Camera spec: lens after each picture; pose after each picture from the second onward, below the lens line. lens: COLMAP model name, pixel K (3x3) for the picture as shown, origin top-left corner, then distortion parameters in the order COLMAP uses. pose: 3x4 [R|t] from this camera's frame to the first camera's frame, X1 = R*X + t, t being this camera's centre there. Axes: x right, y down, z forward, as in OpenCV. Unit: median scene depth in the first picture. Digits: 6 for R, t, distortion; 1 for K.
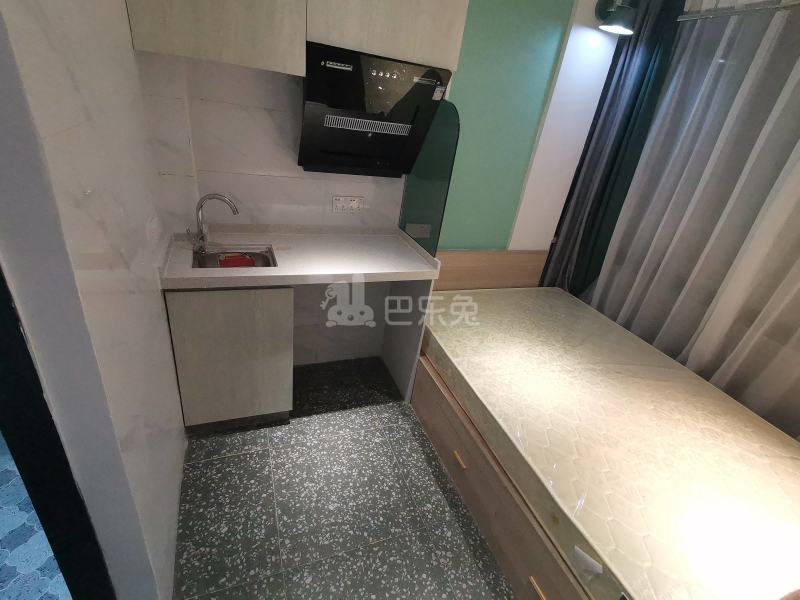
lens RADIAL K [[395.8, 0, 400.0], [0, 395.8, 300.0], [0, 0, 1]] dist [0.030807, 0.000020]
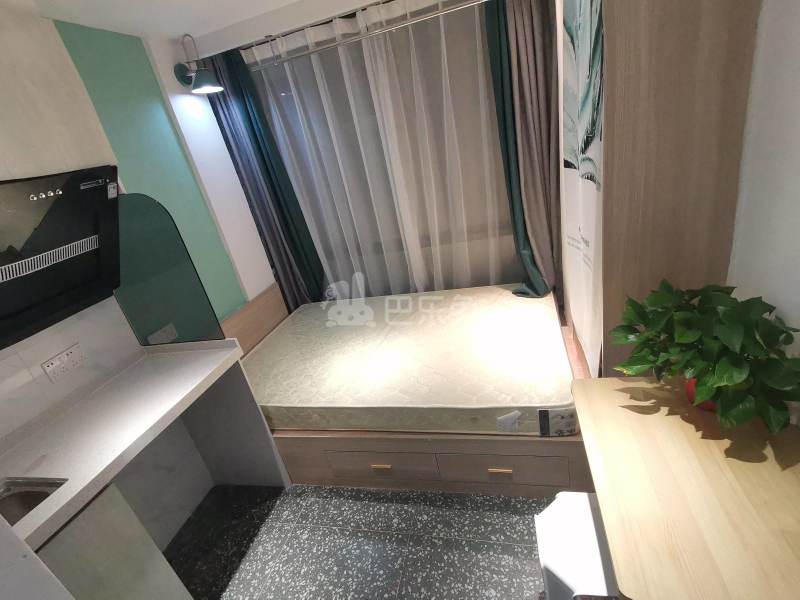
lens RADIAL K [[395.8, 0, 400.0], [0, 395.8, 300.0], [0, 0, 1]] dist [0.030807, 0.000020]
pose [[0.527091, -0.545641, 0.651499, -0.259858], [0.610709, 0.776318, 0.156089, -0.075480], [-0.590939, 0.315603, 0.742419, 0.039144]]
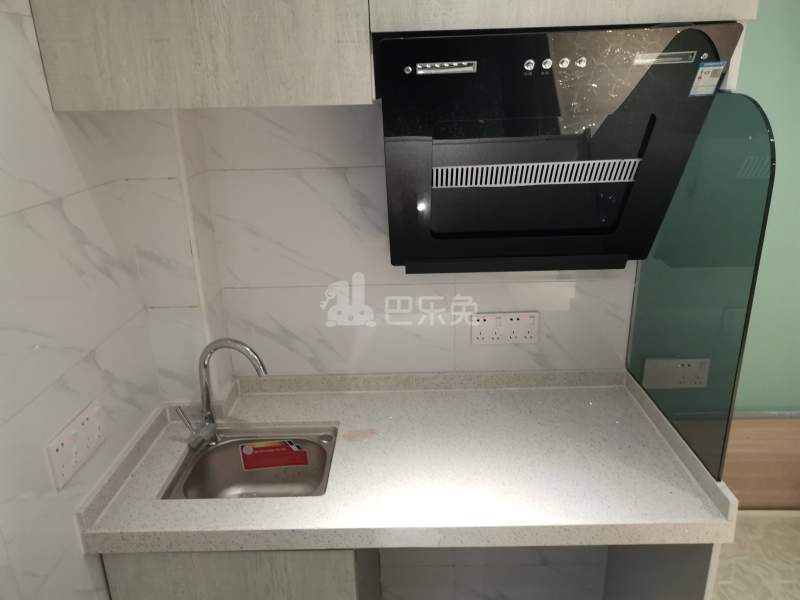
lens RADIAL K [[592.0, 0, 380.5], [0, 592.0, 293.8], [0, 0, 1]] dist [-0.001891, -0.001832]
pose [[0.899976, -0.030406, -0.434879, 0.049567], [-0.042086, 0.986845, -0.156094, -0.186498], [0.433904, 0.158784, 0.886857, 0.343757]]
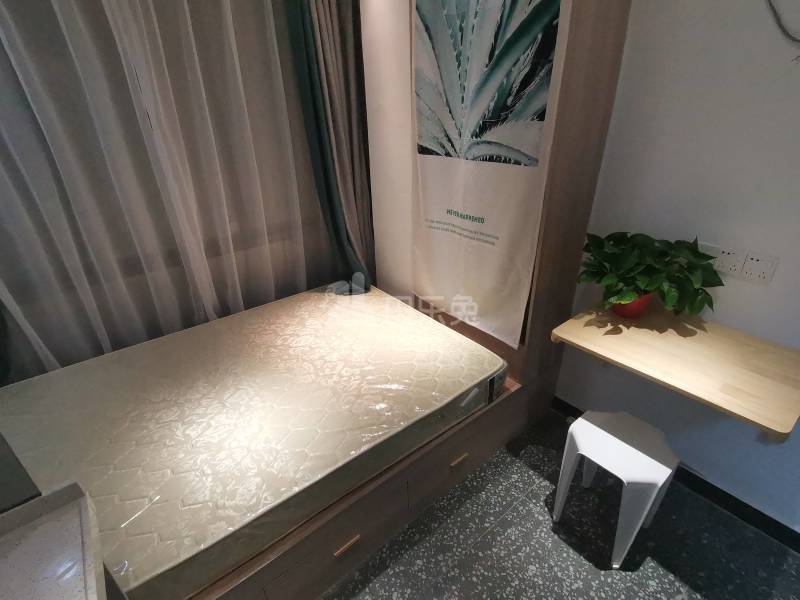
lens RADIAL K [[395.8, 0, 400.0], [0, 395.8, 300.0], [0, 0, 1]] dist [0.030807, 0.000020]
pose [[-0.301054, -0.541021, 0.785279, -0.217350], [0.424979, 0.661068, 0.618371, -0.324607], [-0.853674, 0.519890, 0.030905, 0.611447]]
